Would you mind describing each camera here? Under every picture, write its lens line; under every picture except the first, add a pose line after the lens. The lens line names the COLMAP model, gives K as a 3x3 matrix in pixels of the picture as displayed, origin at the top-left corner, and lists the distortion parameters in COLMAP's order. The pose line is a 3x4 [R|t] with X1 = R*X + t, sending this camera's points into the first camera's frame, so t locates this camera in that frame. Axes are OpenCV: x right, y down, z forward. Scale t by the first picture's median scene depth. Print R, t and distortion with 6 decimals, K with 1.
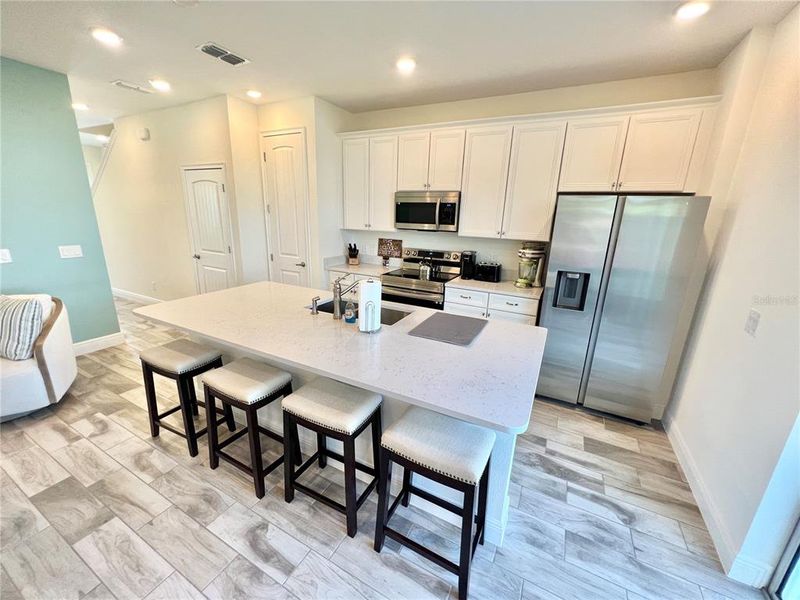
lens RADIAL K [[320.7, 0, 400.9], [0, 320.7, 300.2], [0, 0, 1]] dist [-0.003281, 0.001117]
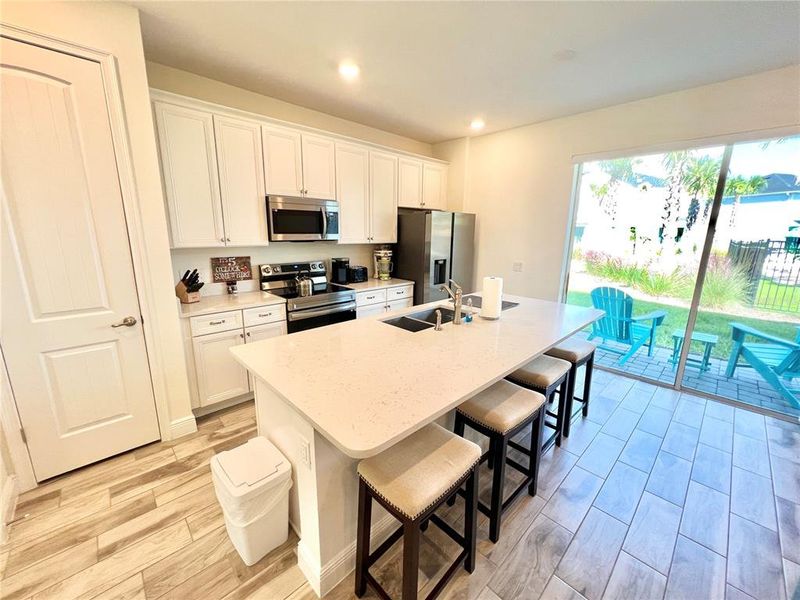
lens RADIAL K [[320.7, 0, 400.4], [0, 320.7, 299.5], [0, 0, 1]] dist [-0.003281, 0.001117]
pose [[0.319547, -0.224217, 0.920661, -0.808562], [0.247006, 0.957721, 0.147511, -0.145666], [-0.914810, 0.180272, 0.361419, 0.525764]]
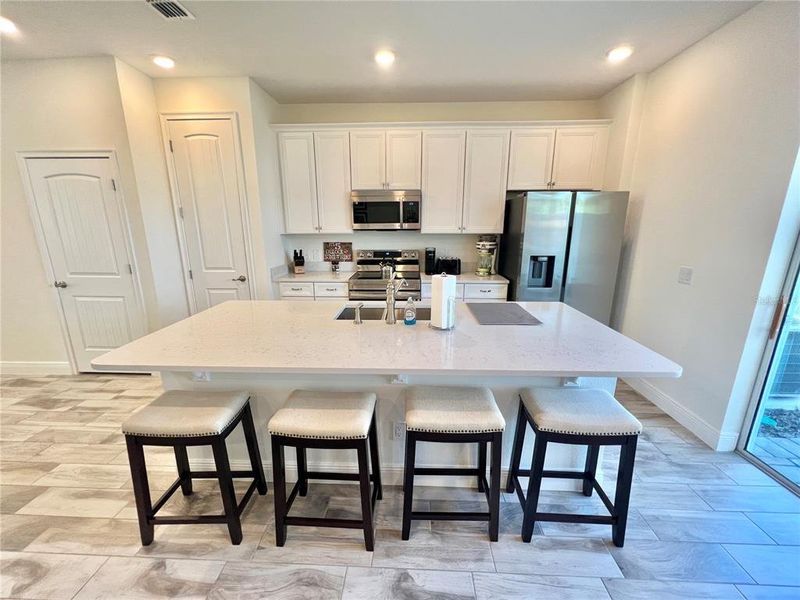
lens RADIAL K [[320.7, 0, 400.1], [0, 320.7, 300.3], [0, 0, 1]] dist [-0.003281, 0.001117]
pose [[0.903863, -0.132496, 0.406787, -0.360431], [0.141462, 0.989910, 0.008105, -0.007212], [-0.403757, 0.050219, 0.913487, 0.109390]]
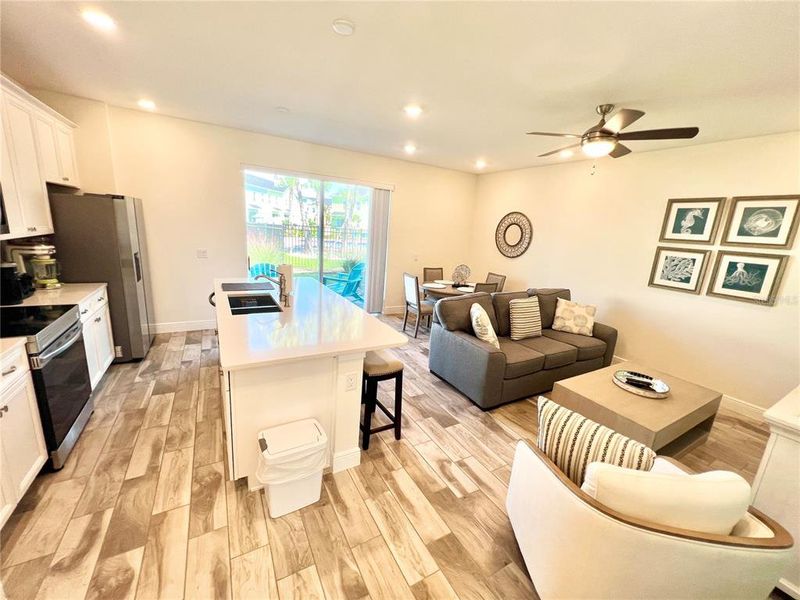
lens RADIAL K [[320.7, 0, 397.7], [0, 320.7, 298.5], [0, 0, 1]] dist [-0.003281, 0.001117]
pose [[-0.834142, -0.208327, 0.510692, -0.898010], [0.051246, 0.892644, 0.447839, -0.374659], [-0.549163, 0.399732, -0.733917, 1.181452]]
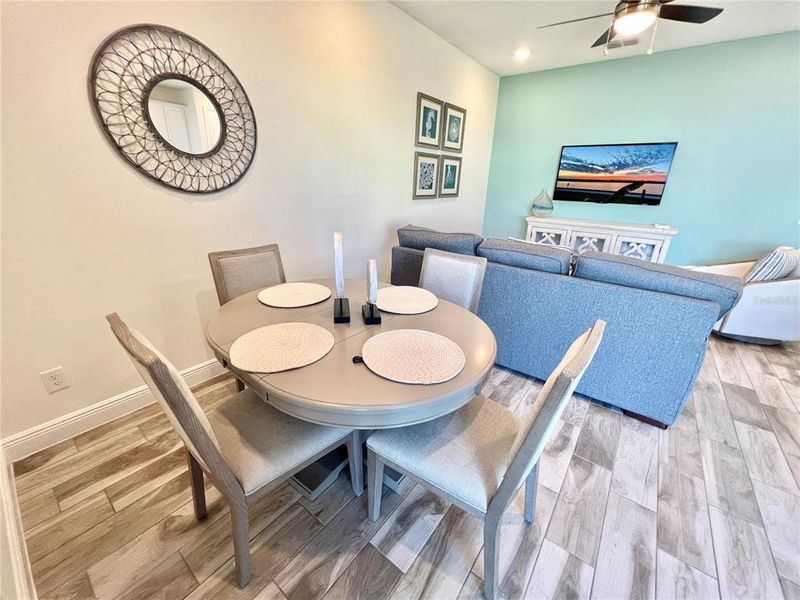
lens RADIAL K [[320.7, 0, 397.5], [0, 320.7, 300.1], [0, 0, 1]] dist [-0.003281, 0.001117]
pose [[-0.178702, 0.314744, -0.932203, 0.140384], [-0.295480, 0.886552, 0.355974, 0.133007], [0.938487, 0.339060, -0.065428, -0.182391]]
